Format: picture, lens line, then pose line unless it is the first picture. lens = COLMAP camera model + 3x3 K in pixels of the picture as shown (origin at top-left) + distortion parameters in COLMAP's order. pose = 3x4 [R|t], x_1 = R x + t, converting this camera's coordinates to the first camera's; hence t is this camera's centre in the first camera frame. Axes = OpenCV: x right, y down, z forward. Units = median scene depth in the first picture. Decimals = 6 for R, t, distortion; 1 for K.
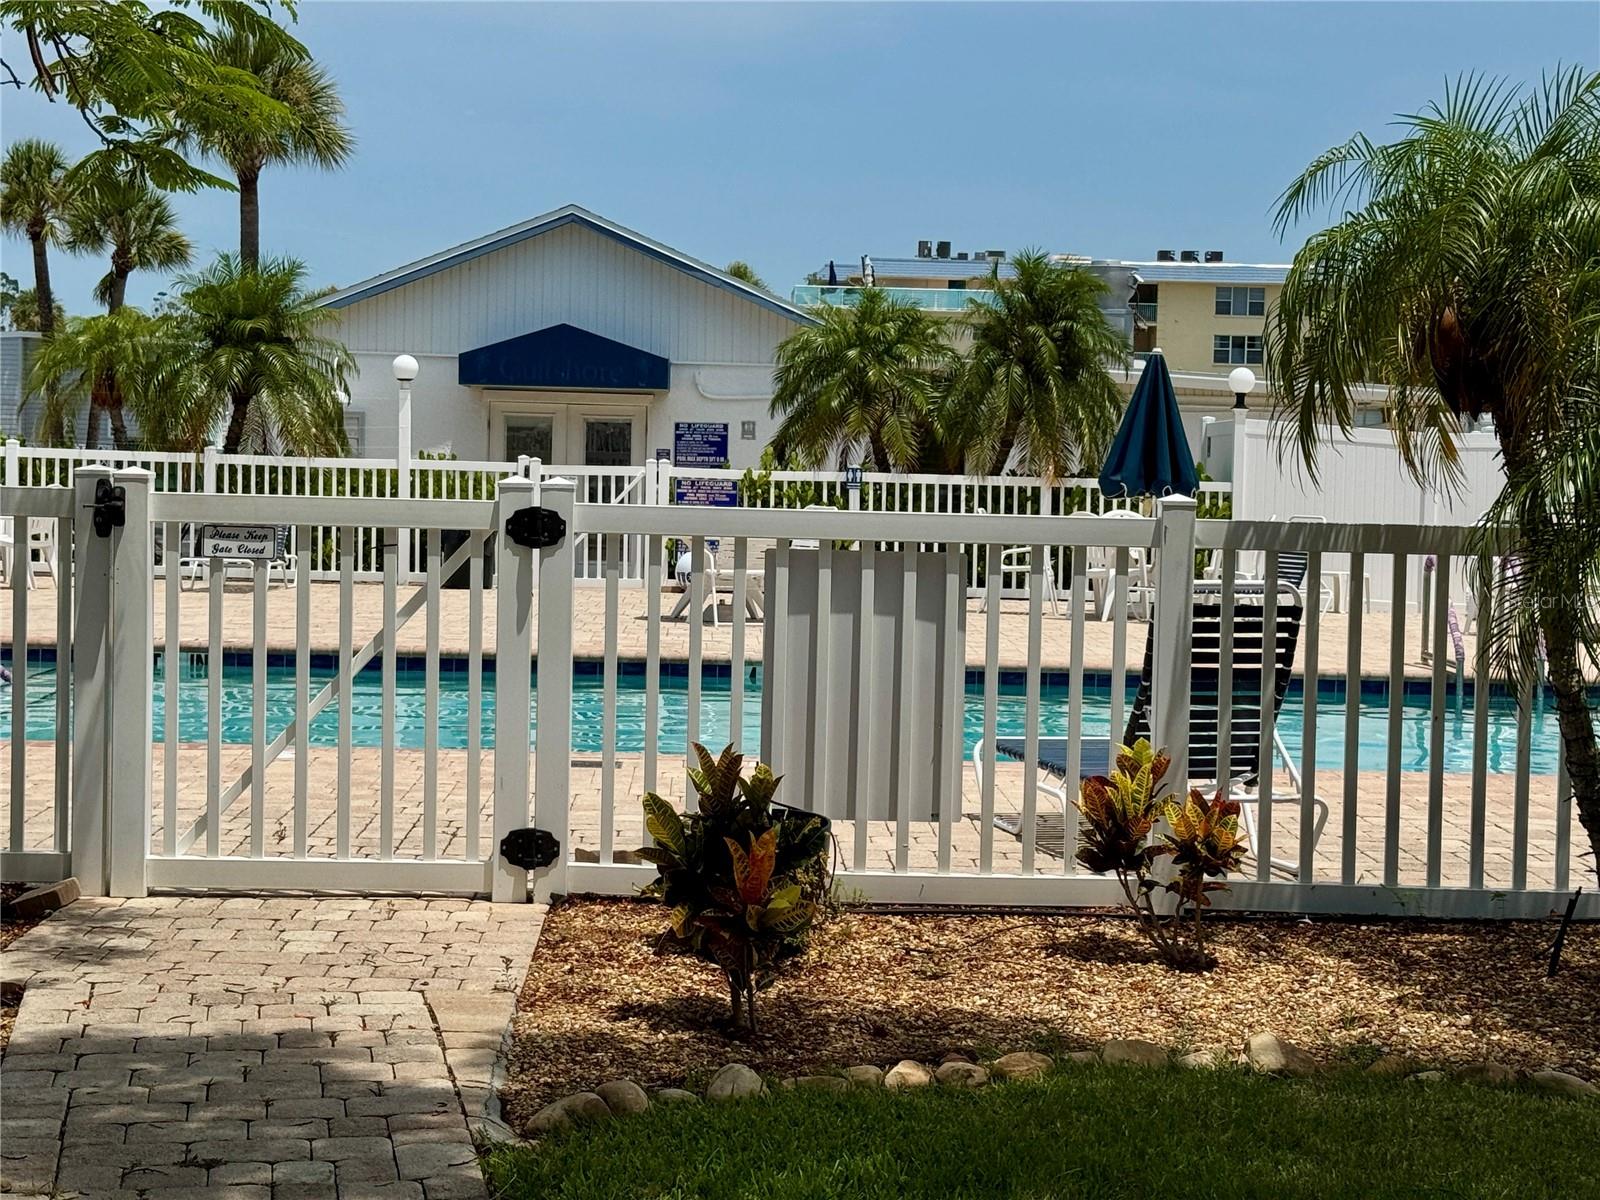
lens RADIAL K [[2830.6, 0, 786.8], [0, 2830.6, 588.9], [0, 0, 1]] dist [0.158510, 0.000000]
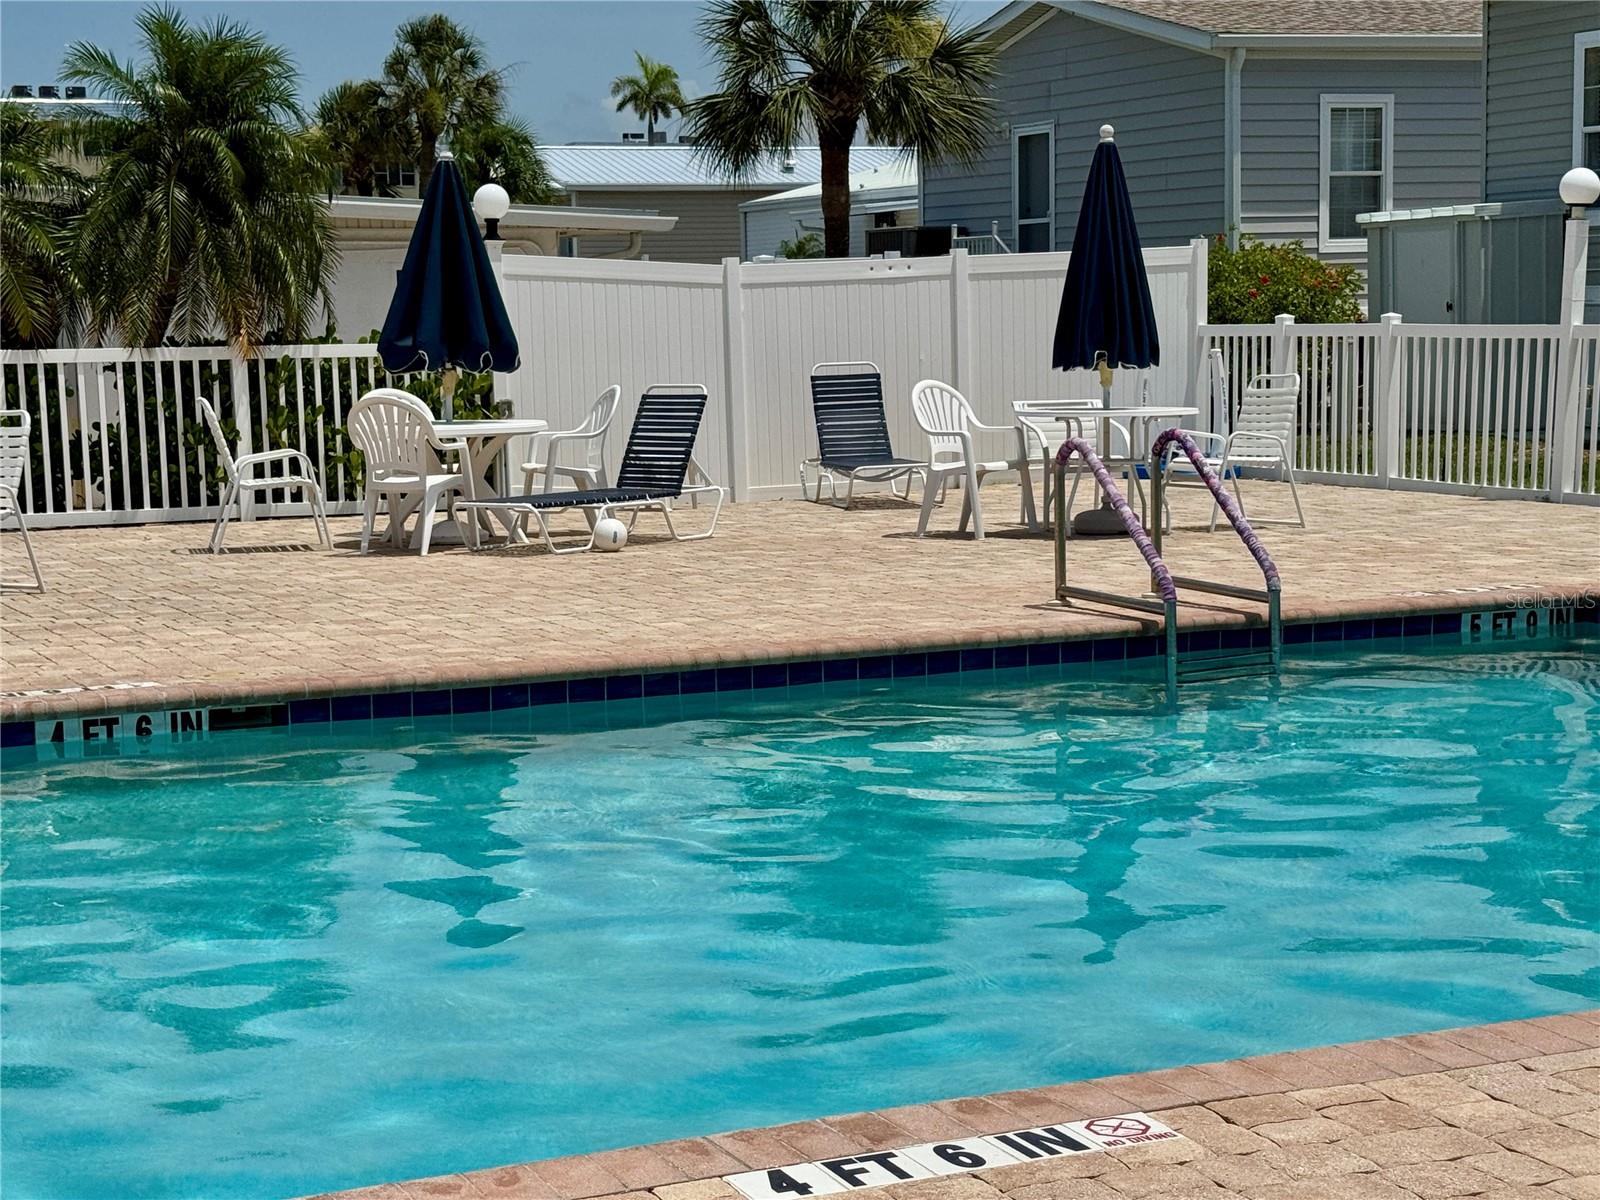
lens RADIAL K [[2830.6, 0, 799.4], [0, 2830.6, 593.9], [0, 0, 1]] dist [0.158510, 0.000000]
pose [[0.916689, -0.082214, 0.391053, -0.062038], [0.061066, 0.995934, 0.066233, -0.016079], [-0.394908, -0.036835, 0.917982, 0.286620]]
